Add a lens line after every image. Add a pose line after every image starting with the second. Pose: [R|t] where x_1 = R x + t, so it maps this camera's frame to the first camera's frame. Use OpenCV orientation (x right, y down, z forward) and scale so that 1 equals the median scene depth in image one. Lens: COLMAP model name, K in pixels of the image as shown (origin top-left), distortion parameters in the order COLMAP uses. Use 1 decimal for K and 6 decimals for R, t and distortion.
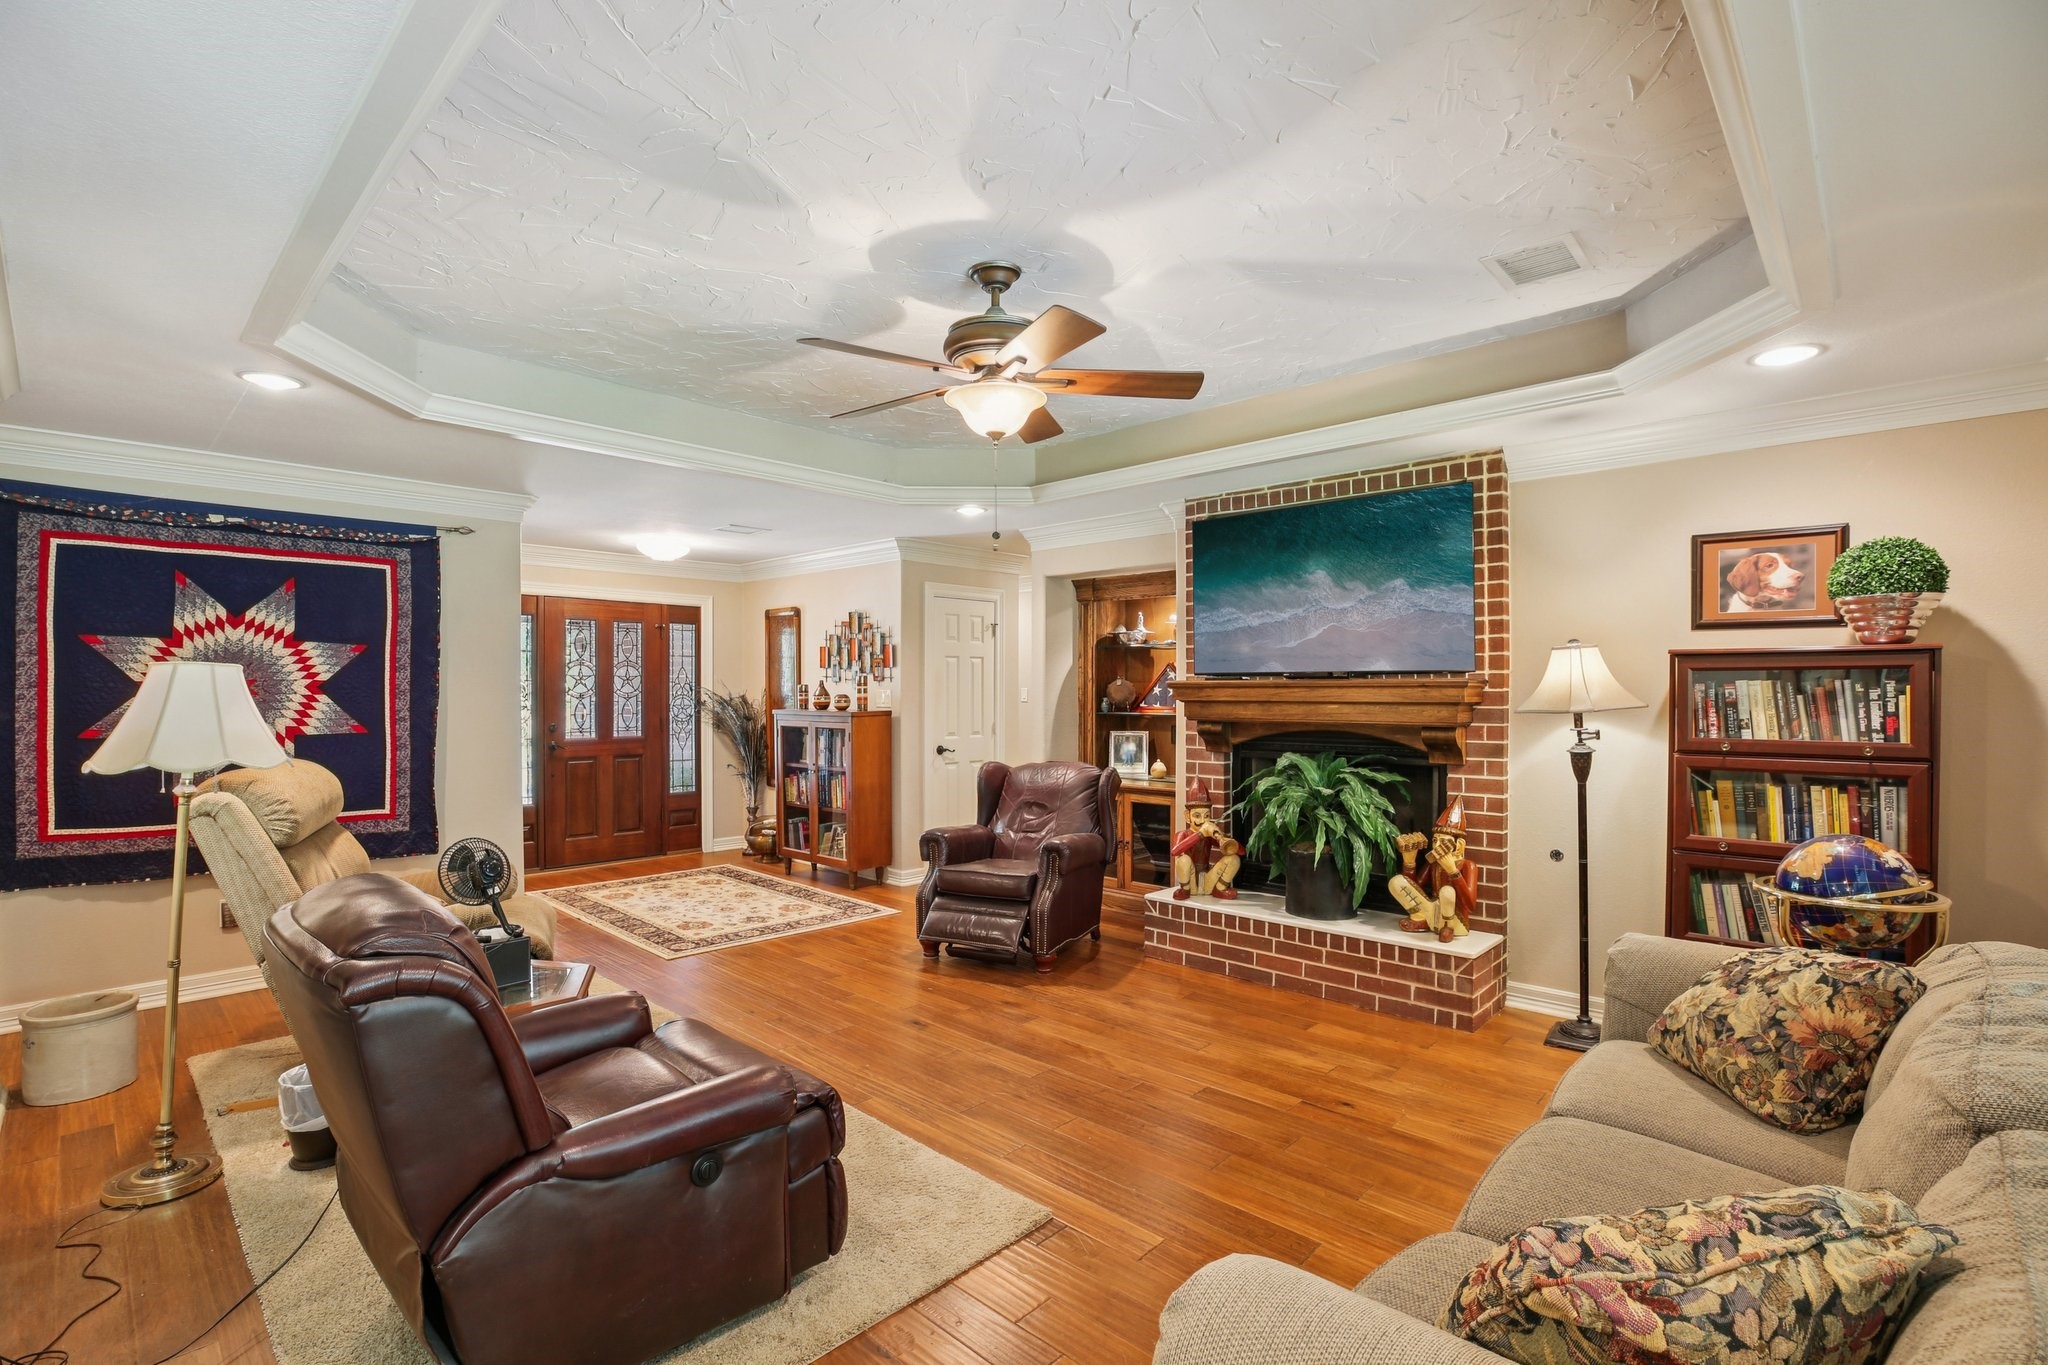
lens RADIAL K [[933.7, 0, 1023.7], [0, 933.7, 700.6], [0, 0, 1]] dist [-0.043820, 0.011433]
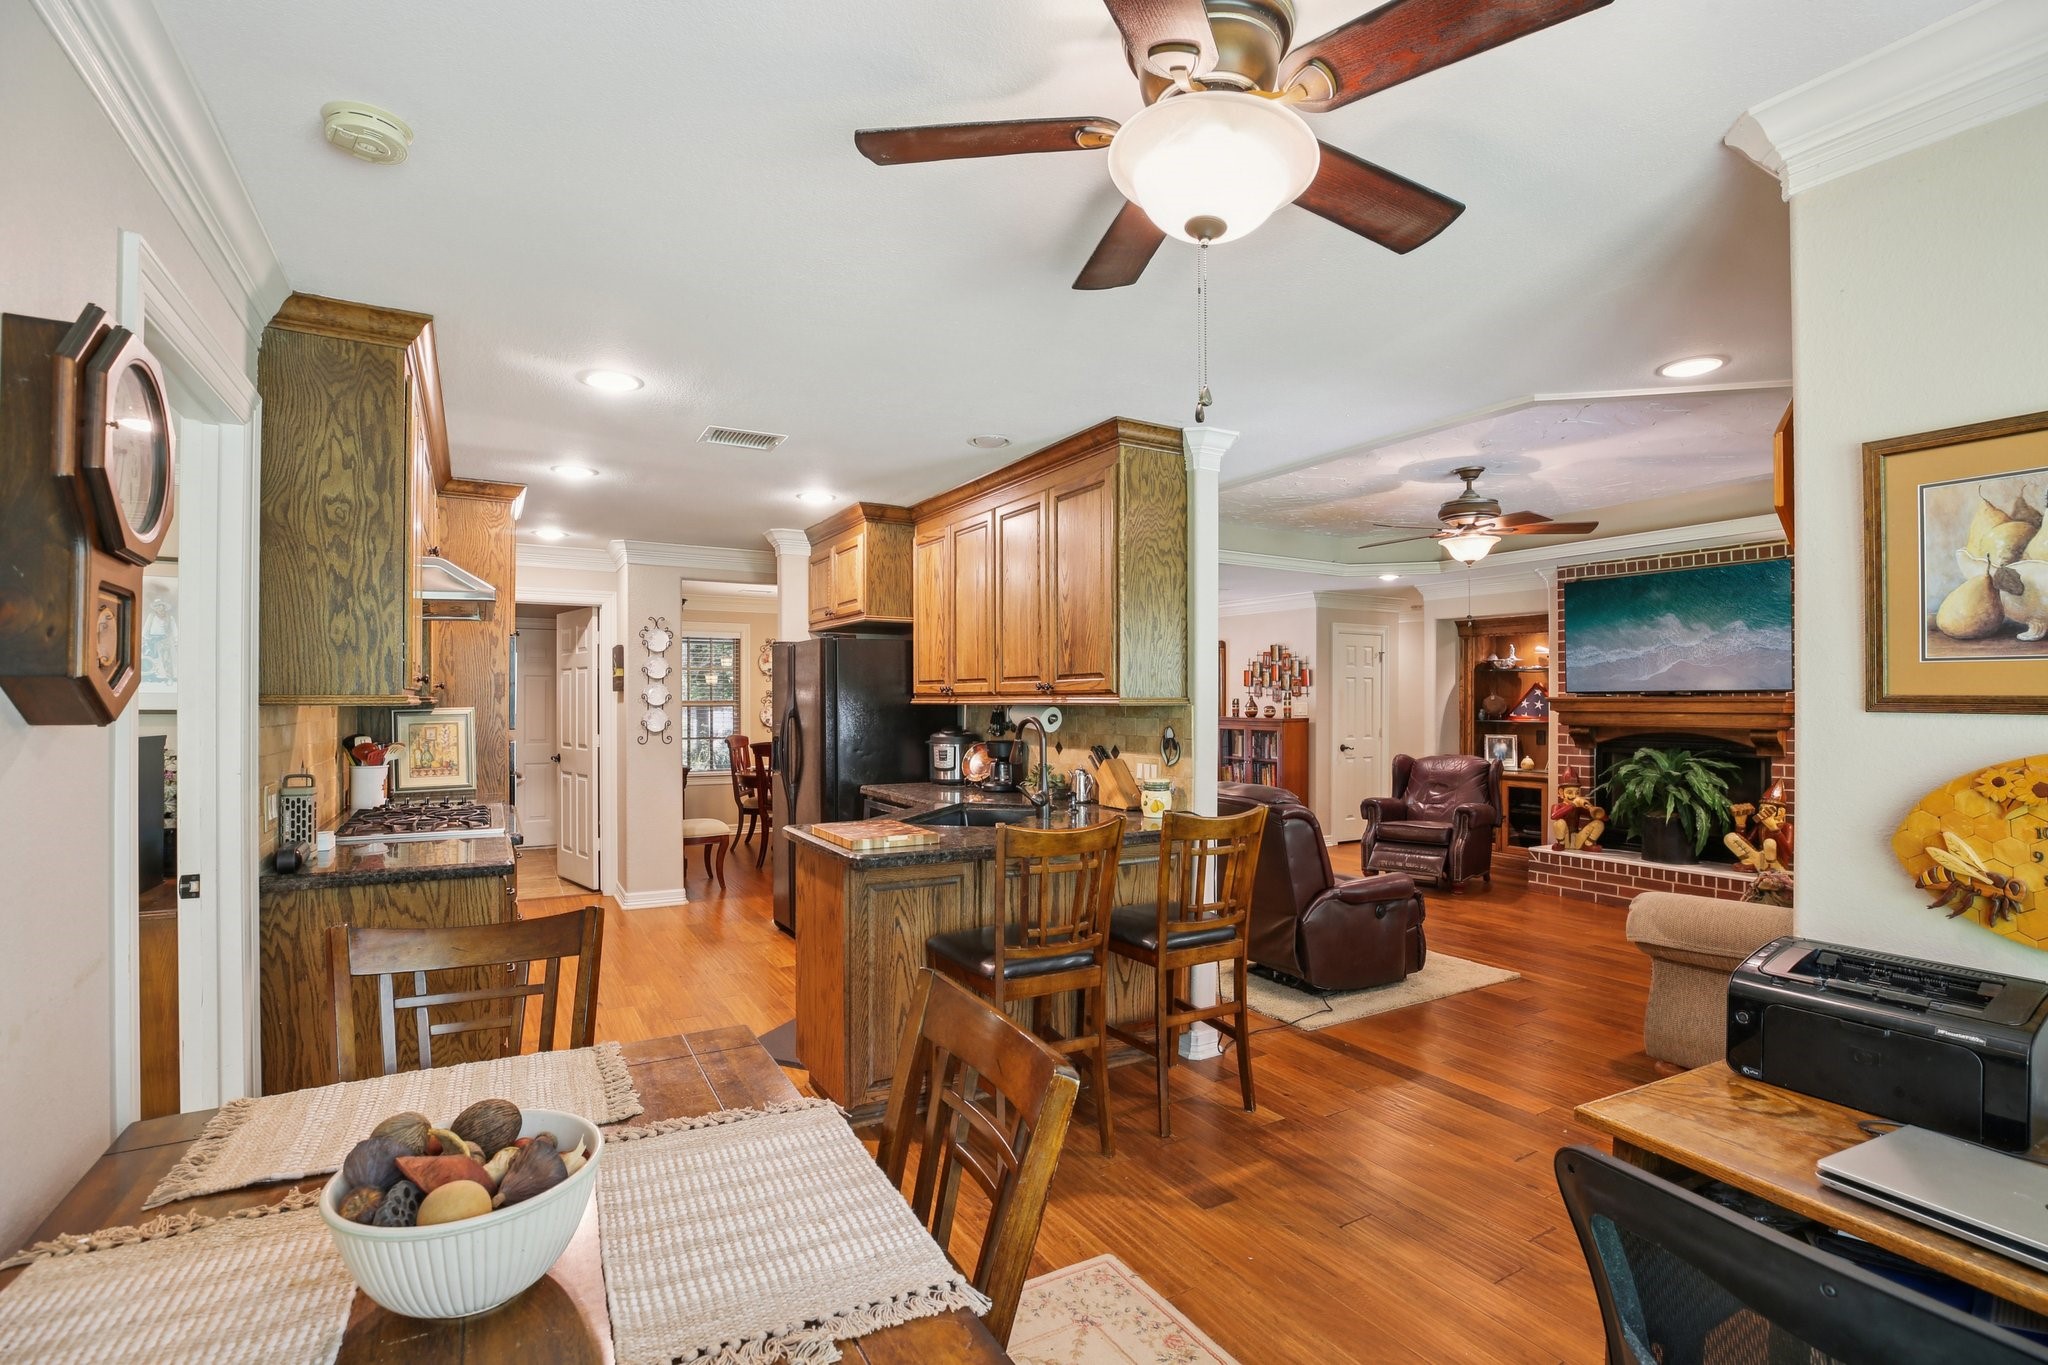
lens RADIAL K [[933.7, 0, 1023.7], [0, 933.7, 700.6], [0, 0, 1]] dist [-0.043820, 0.011433]
pose [[0.958225, 0.002280, -0.286005, -0.205874], [-0.005768, 0.999919, -0.011356, 0.004517], [0.285956, 0.012531, 0.958161, -0.568302]]
